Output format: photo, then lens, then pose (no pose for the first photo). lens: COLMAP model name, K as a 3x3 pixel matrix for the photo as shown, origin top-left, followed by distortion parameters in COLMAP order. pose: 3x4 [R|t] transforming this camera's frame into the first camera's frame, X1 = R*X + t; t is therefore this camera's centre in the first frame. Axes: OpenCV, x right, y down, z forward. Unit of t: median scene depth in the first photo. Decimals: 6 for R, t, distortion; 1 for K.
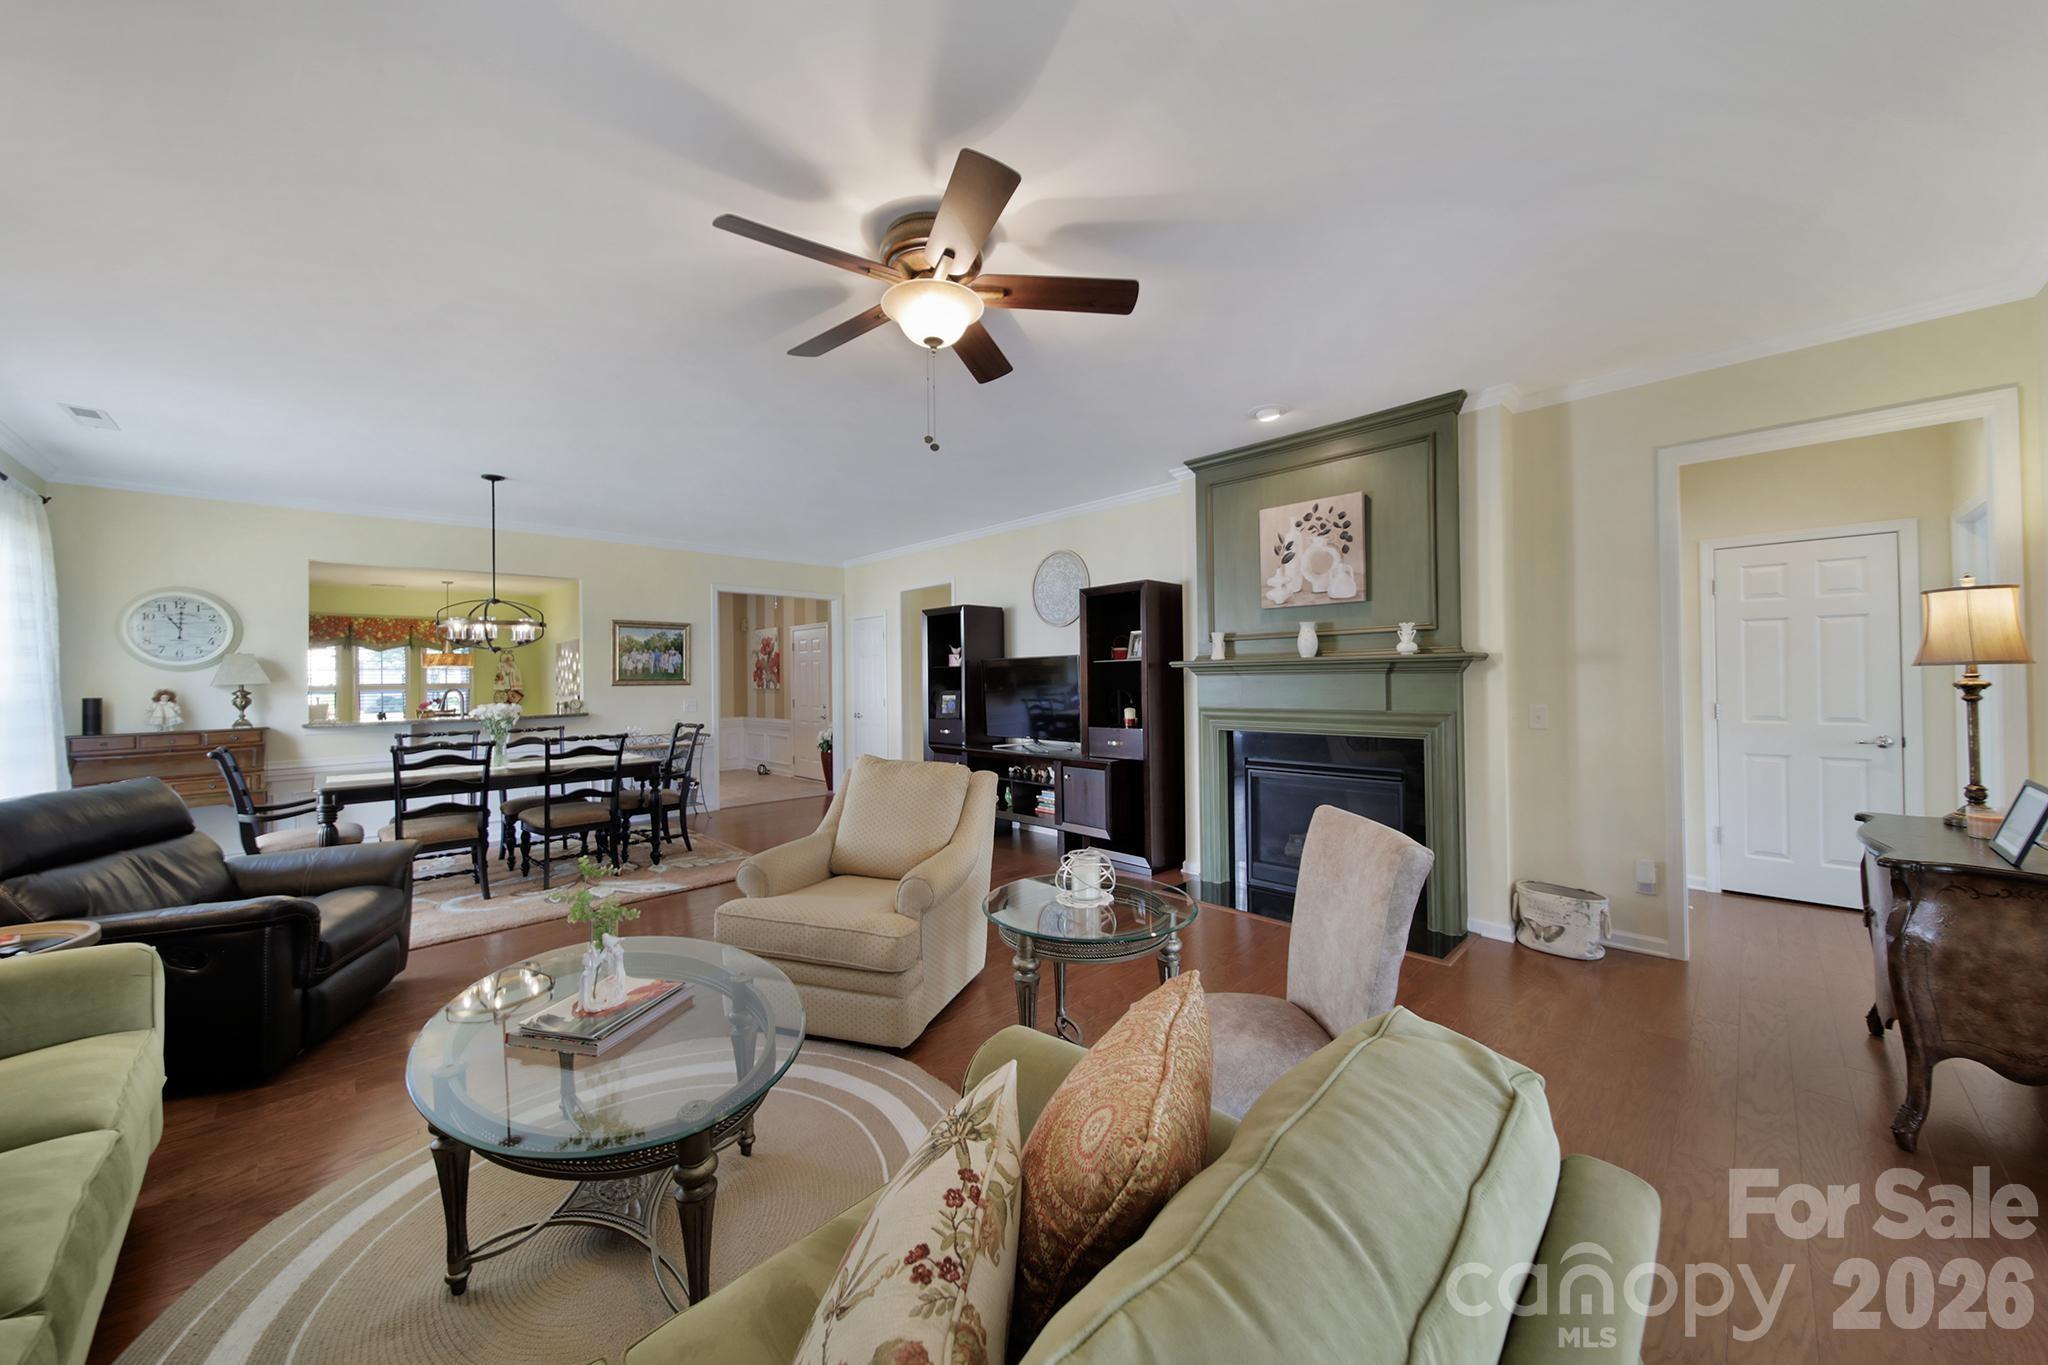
lens RADIAL K [[720.2, 0, 1019.0], [0, 720.2, 673.3], [0, 0, 1]] dist [-0.000971, -0.000183]
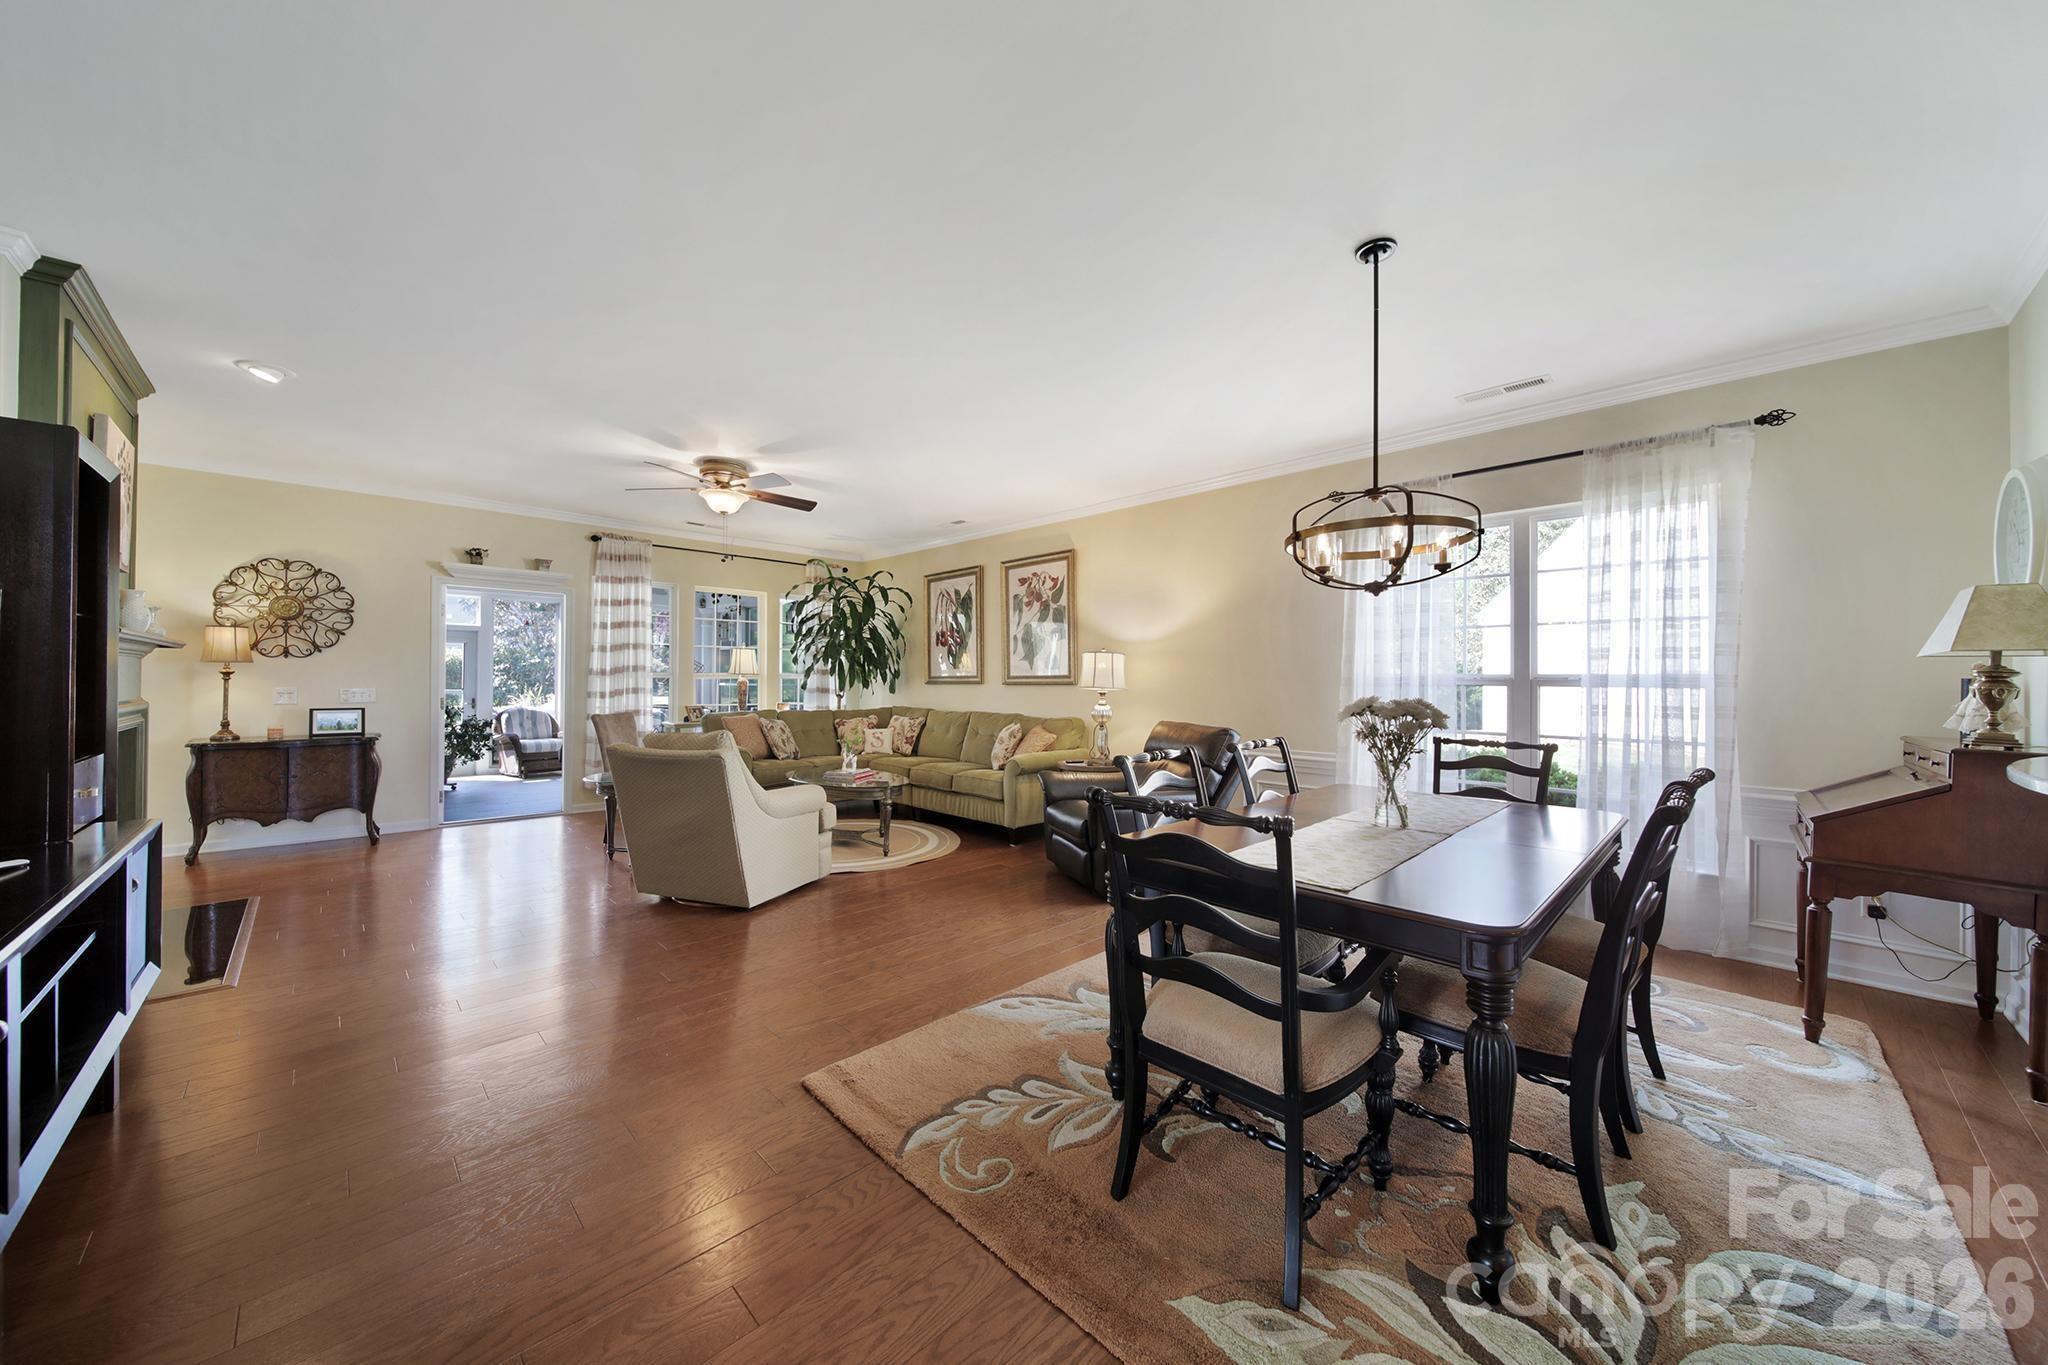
lens RADIAL K [[715.7, 0, 1023.1], [0, 715.7, 676.8], [0, 0, 1]] dist [-0.000874, -0.000037]
pose [[-0.999972, 0.006598, -0.003590, -0.489396], [0.006639, 0.999912, -0.011498, 0.034084], [0.003514, -0.011522, -0.999927, 1.547159]]
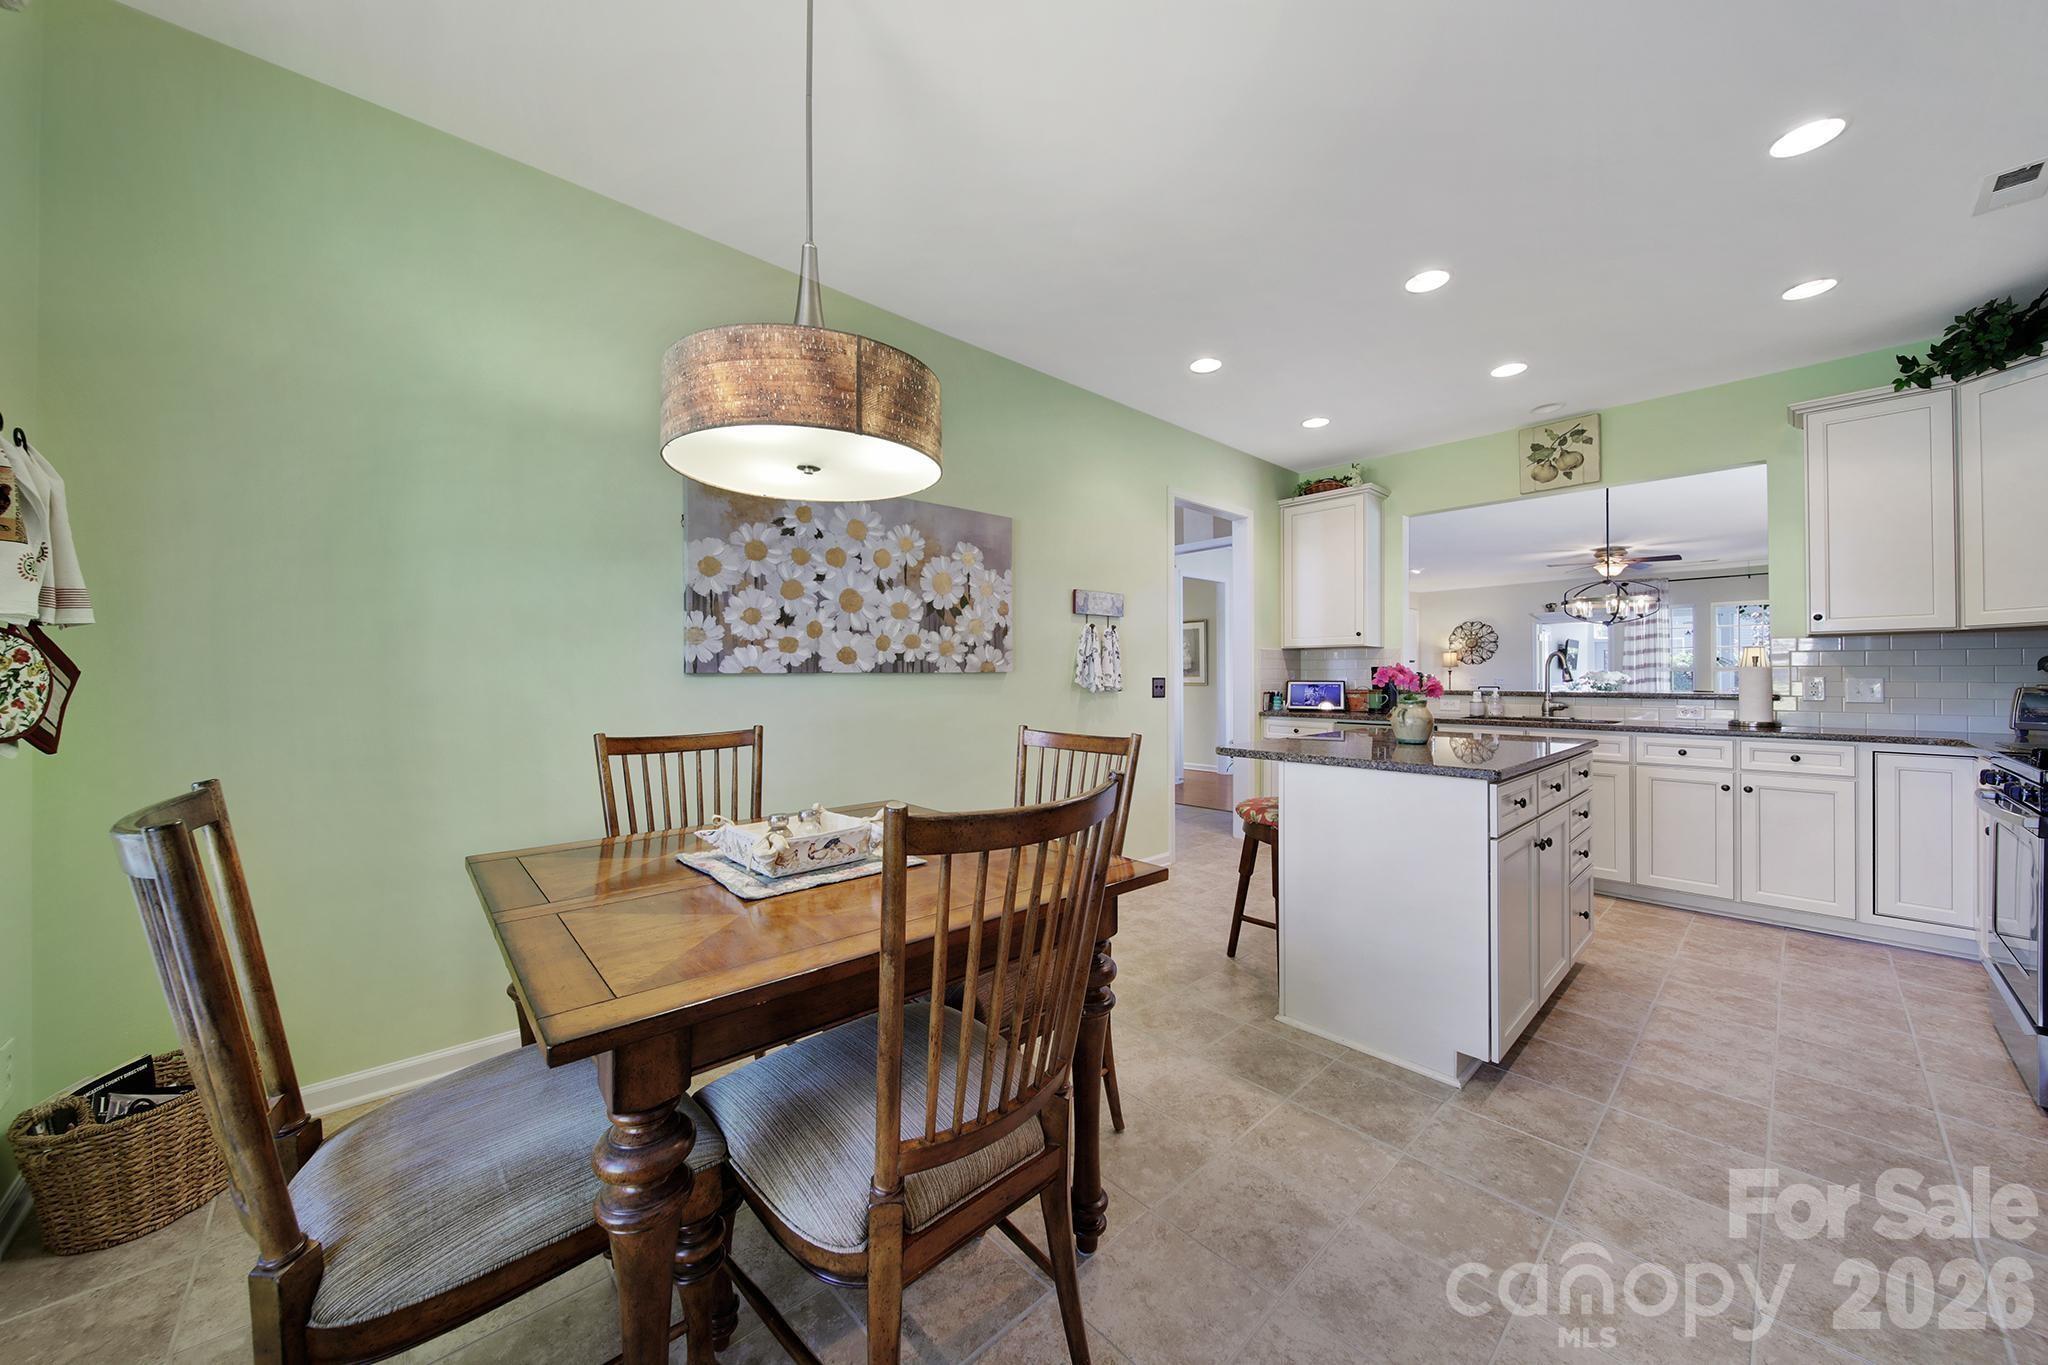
lens RADIAL K [[710.3, 0, 1026.2], [0, 710.3, 672.3], [0, 0, 1]] dist [-0.000759, -0.000051]
pose [[0.029399, 0.021411, 0.999338, -1.941361], [-0.007689, 0.999746, -0.021194, 0.078291], [-0.999538, -0.007061, 0.029556, 1.955469]]
